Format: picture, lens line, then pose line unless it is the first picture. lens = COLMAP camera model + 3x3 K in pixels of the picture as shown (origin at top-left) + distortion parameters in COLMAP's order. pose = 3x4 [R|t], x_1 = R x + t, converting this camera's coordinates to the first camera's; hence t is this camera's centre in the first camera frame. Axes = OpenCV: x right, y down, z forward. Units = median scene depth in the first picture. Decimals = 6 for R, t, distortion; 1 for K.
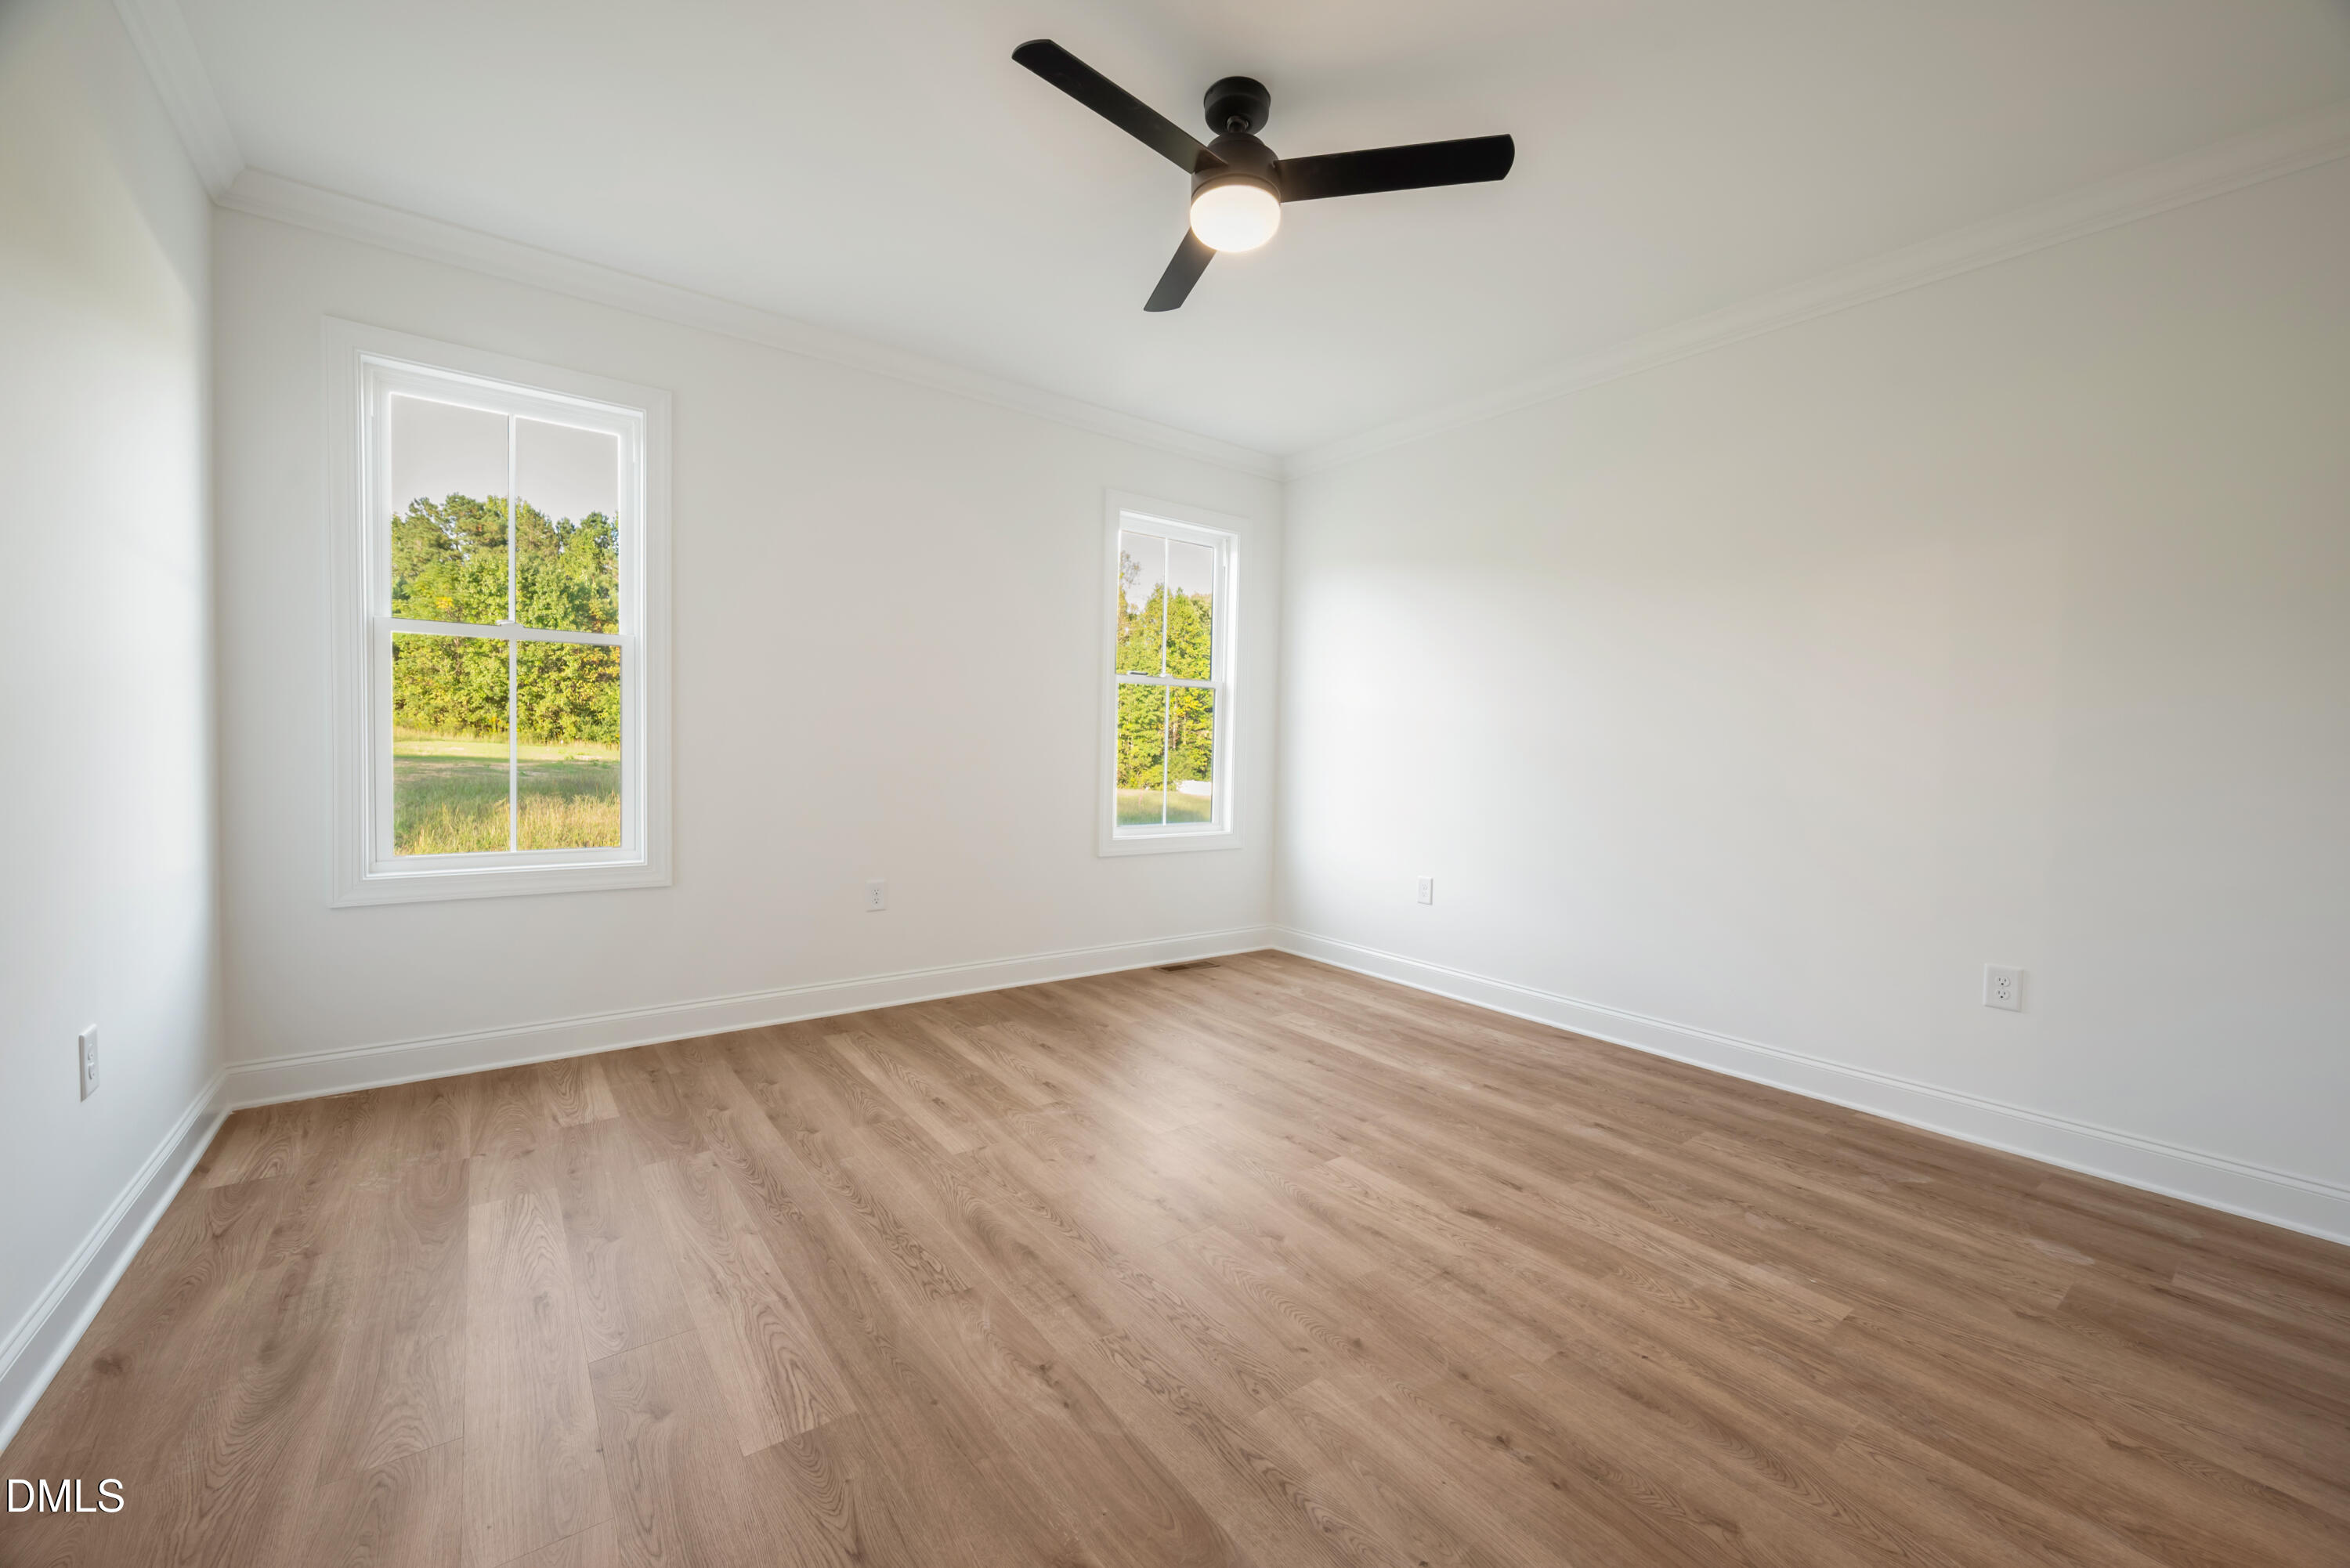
lens RADIAL K [[950.6, 0, 1198.8], [0, 950.6, 731.8], [0, 0, 1]] dist [-0.003515, 0.000314]
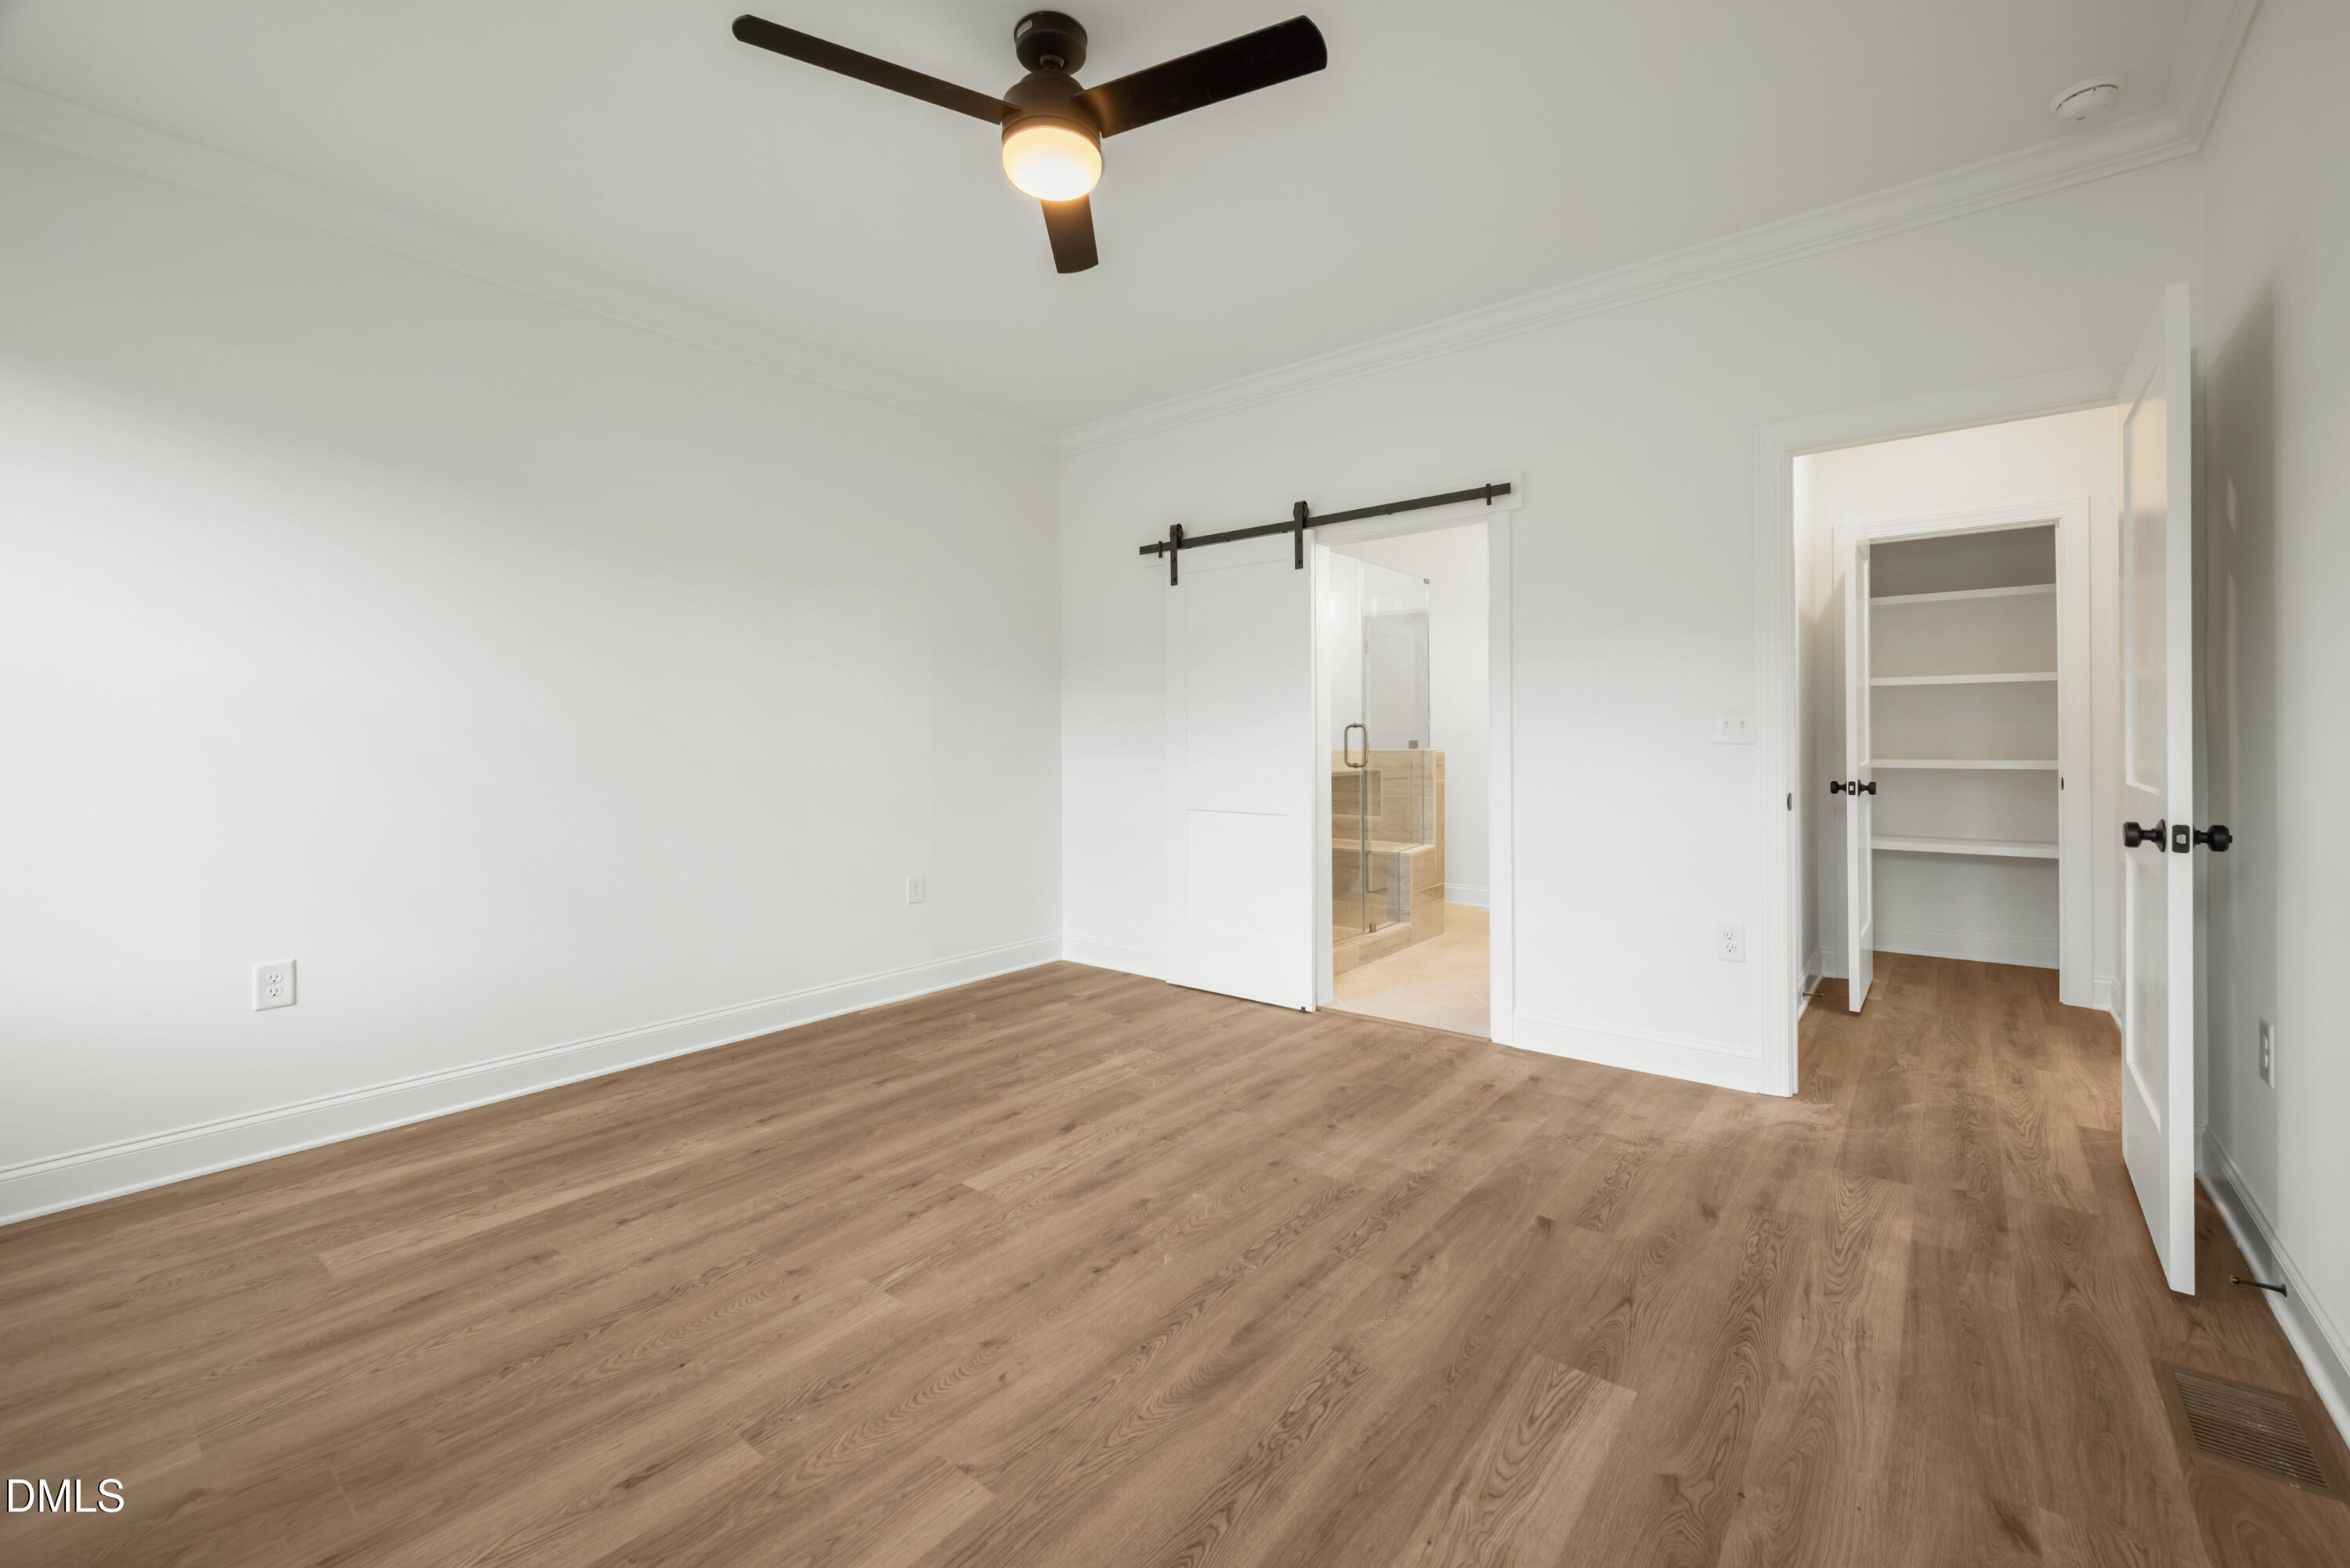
lens RADIAL K [[950.6, 0, 1166.5], [0, 950.6, 738.5], [0, 0, 1]] dist [-0.003515, 0.000314]
pose [[-0.225948, -0.020027, 0.973933, -0.884769], [-0.010896, 0.999778, 0.018031, -0.017264], [-0.974078, -0.006538, -0.226116, 1.112732]]
